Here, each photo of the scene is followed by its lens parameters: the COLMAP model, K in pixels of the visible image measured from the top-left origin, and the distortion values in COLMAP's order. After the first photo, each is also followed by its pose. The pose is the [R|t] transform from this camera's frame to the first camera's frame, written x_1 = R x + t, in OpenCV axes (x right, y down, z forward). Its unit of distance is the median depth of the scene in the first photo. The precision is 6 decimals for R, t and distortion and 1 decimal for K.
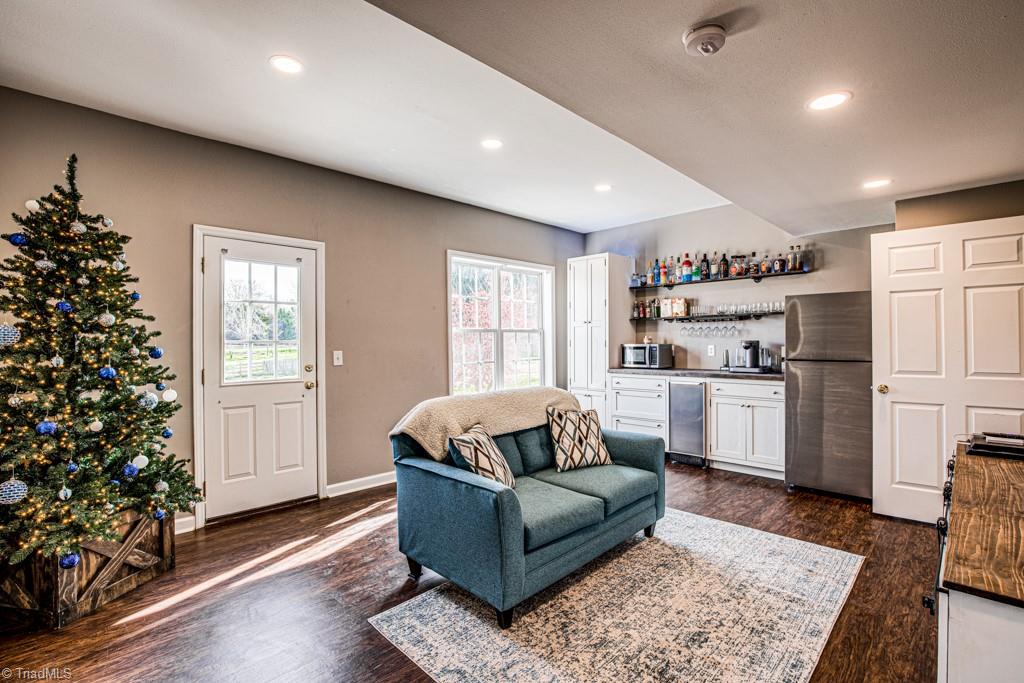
lens RADIAL K [[465.7, 0, 515.4], [0, 465.7, 342.8], [0, 0, 1]] dist [-0.026319, -0.000782]
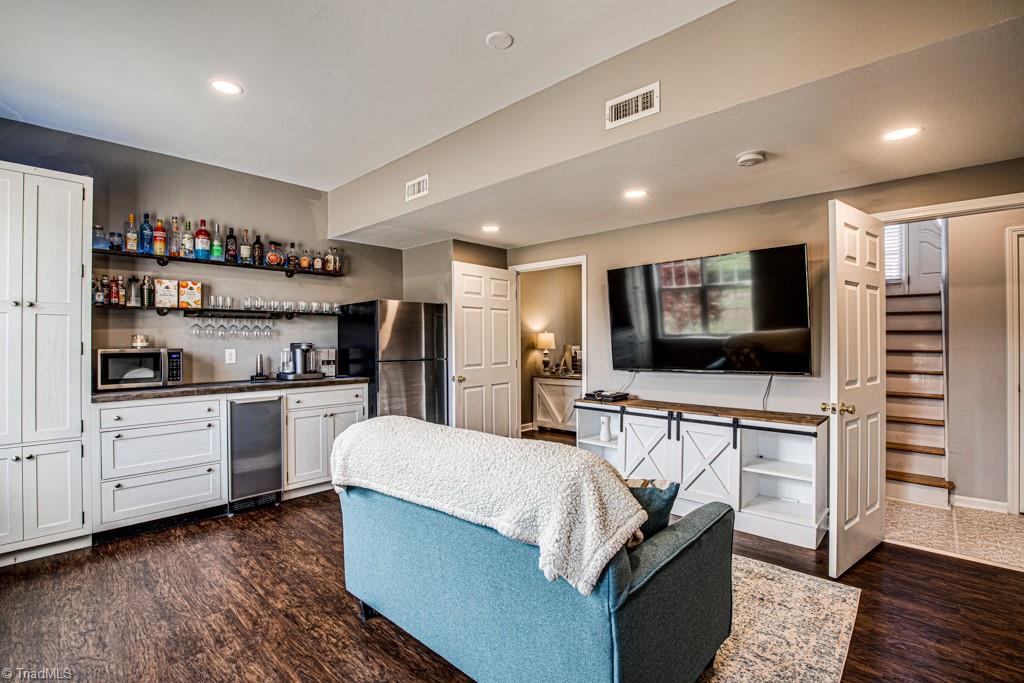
lens RADIAL K [[465.7, 0, 516.5], [0, 465.7, 340.3], [0, 0, 1]] dist [-0.026319, -0.000782]
pose [[-0.031369, 0.008279, 0.999474, -0.398851], [0.006696, 0.999945, -0.008072, -0.000096], [-0.999485, 0.006439, -0.031423, 0.629543]]
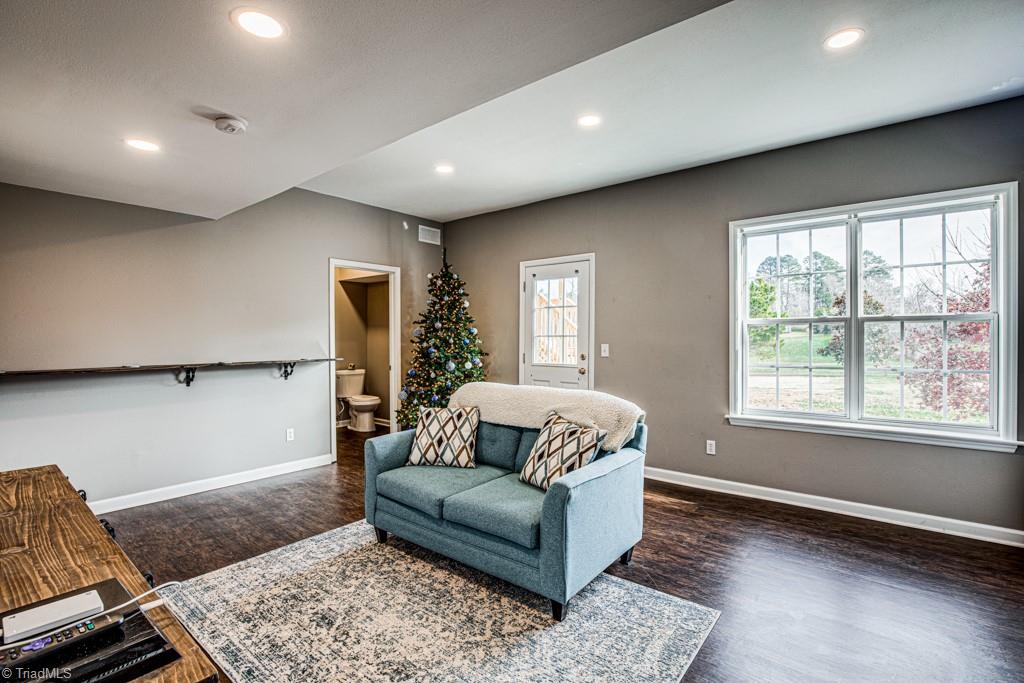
lens RADIAL K [[465.7, 0, 520.2], [0, 465.7, 342.2], [0, 0, 1]] dist [-0.026319, -0.000782]
pose [[0.108000, 0.018019, -0.993988, 0.640196], [-0.000345, 0.999836, 0.018088, -0.006790], [0.994151, -0.001611, 0.107989, 0.576595]]
